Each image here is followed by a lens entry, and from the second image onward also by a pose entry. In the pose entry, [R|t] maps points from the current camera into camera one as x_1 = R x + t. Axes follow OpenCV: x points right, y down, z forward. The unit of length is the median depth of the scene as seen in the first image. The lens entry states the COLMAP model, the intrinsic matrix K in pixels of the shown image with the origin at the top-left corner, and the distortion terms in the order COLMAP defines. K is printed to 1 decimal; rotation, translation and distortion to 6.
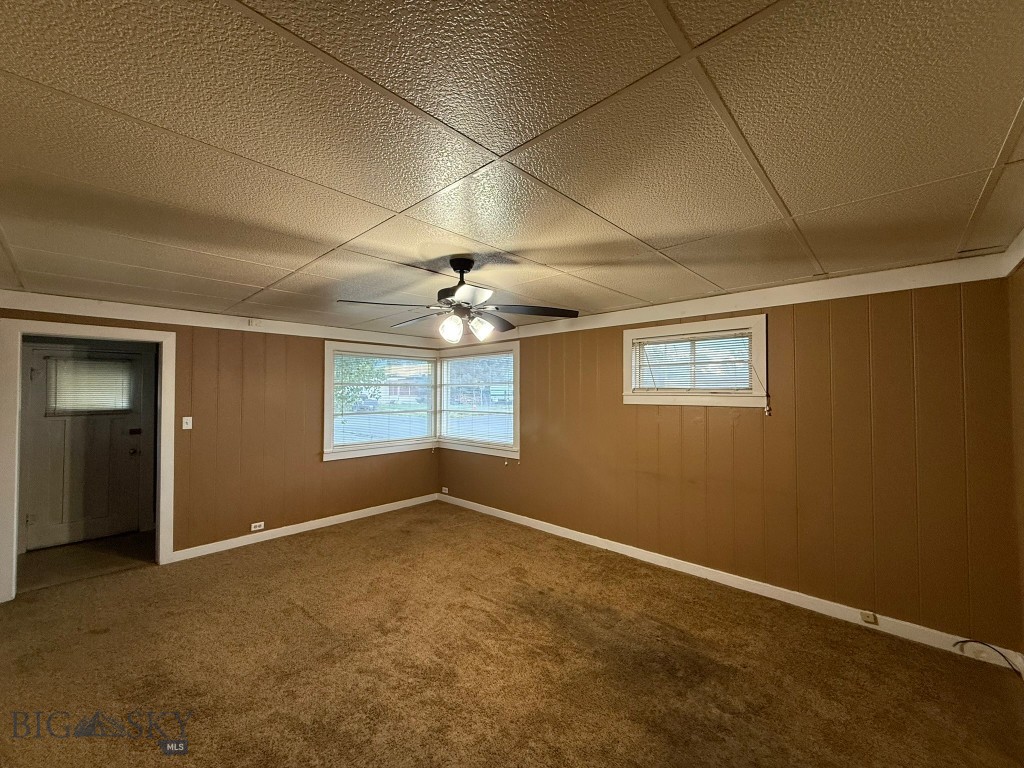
lens RADIAL K [[408.4, 0, 510.4], [0, 408.4, 382.8], [0, 0, 1]] dist [-0.000603, -0.000174]
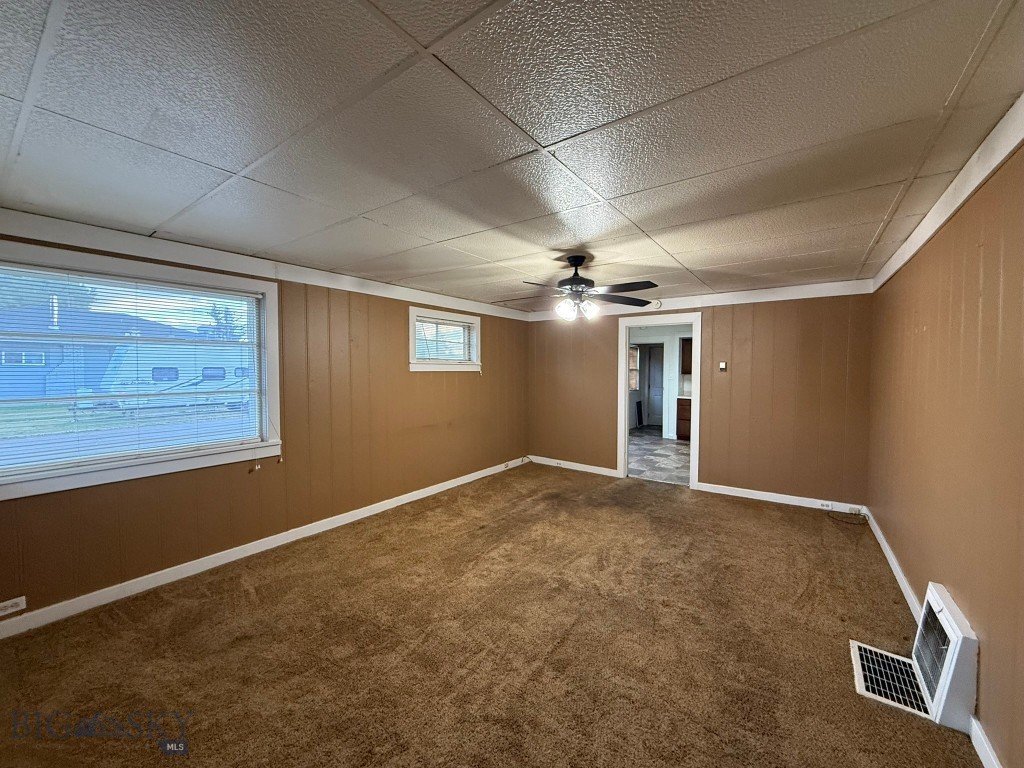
lens RADIAL K [[408.4, 0, 510.4], [0, 408.4, 382.8], [0, 0, 1]] dist [-0.000603, -0.000174]
pose [[-0.127266, -0.035545, 0.991231, -0.965382], [-0.023757, 0.999180, 0.032780, 0.043704], [-0.991584, -0.019377, -0.128006, 0.945751]]
